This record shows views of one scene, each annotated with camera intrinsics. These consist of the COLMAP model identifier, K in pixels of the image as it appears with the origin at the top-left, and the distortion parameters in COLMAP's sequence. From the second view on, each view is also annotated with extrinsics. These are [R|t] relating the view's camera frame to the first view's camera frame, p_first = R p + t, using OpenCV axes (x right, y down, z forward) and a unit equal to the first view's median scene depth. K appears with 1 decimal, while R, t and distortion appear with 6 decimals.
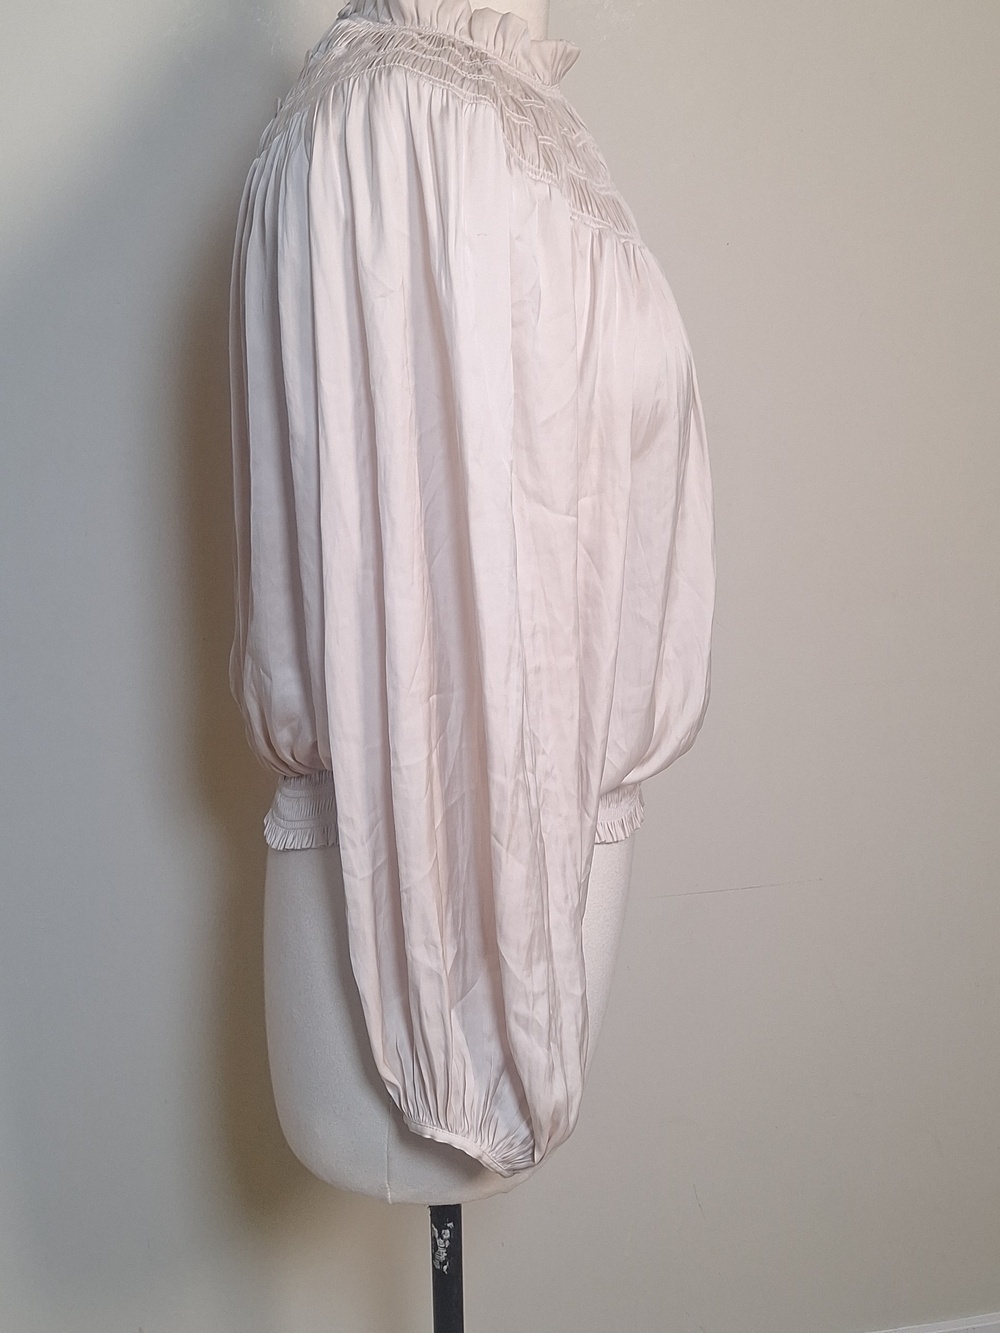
lens RADIAL K [[1446.6, 0, 500.0], [0, 1446.6, 666.5], [0, 0, 1]] dist [0.153614, -0.271496]
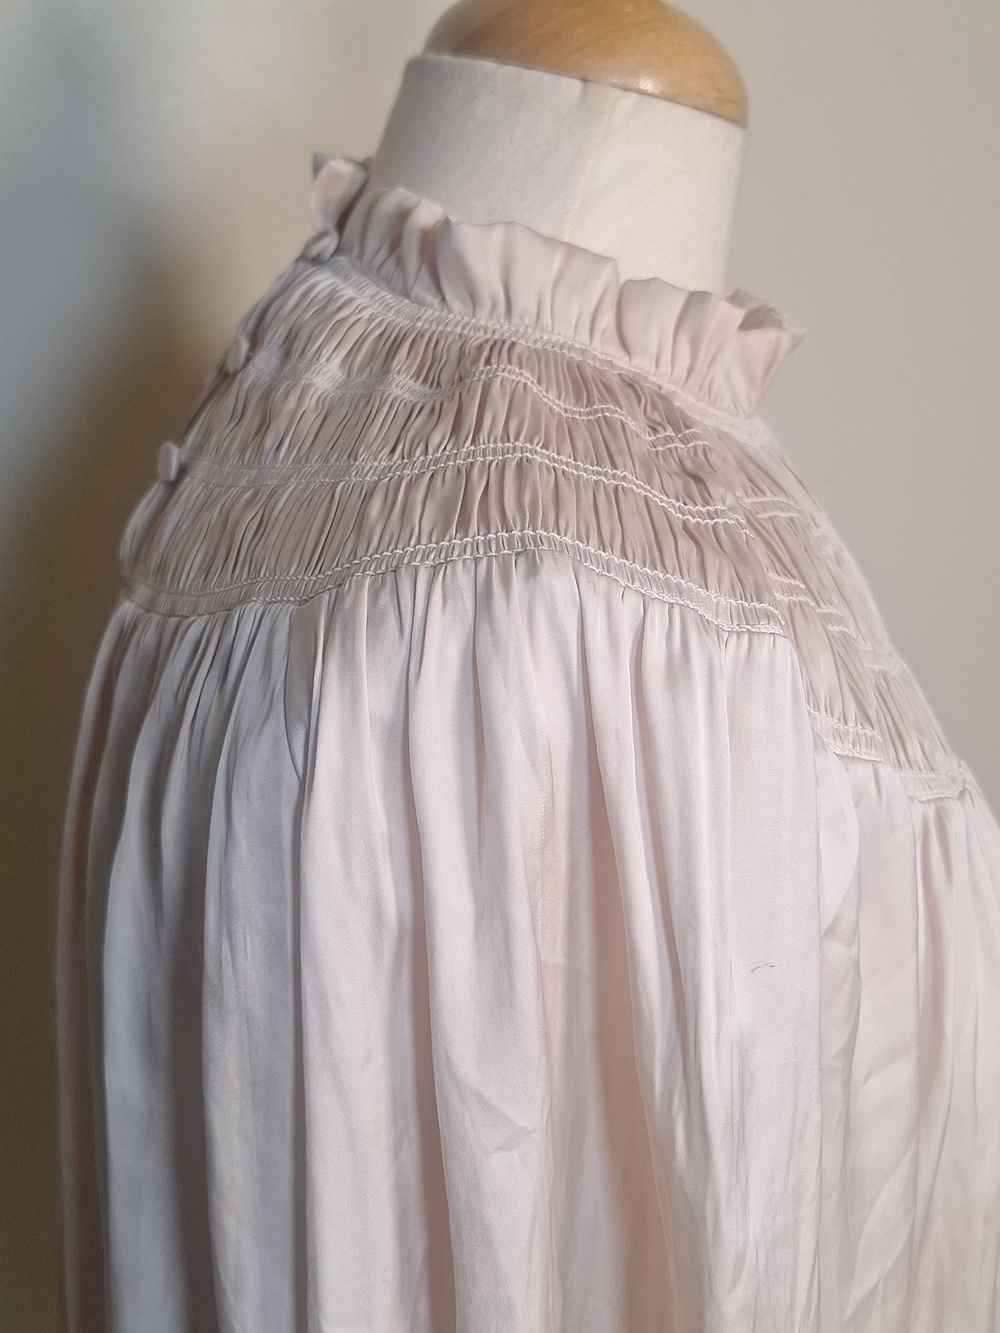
lens RADIAL K [[1446.6, 0, 500.0], [0, 1446.6, 666.5], [0, 0, 1]] dist [0.153614, -0.271496]
pose [[0.991522, -0.008235, 0.129675, -0.124560], [0.005283, 0.999719, 0.023095, -0.372138], [-0.129829, -0.022215, 0.991288, 0.620007]]
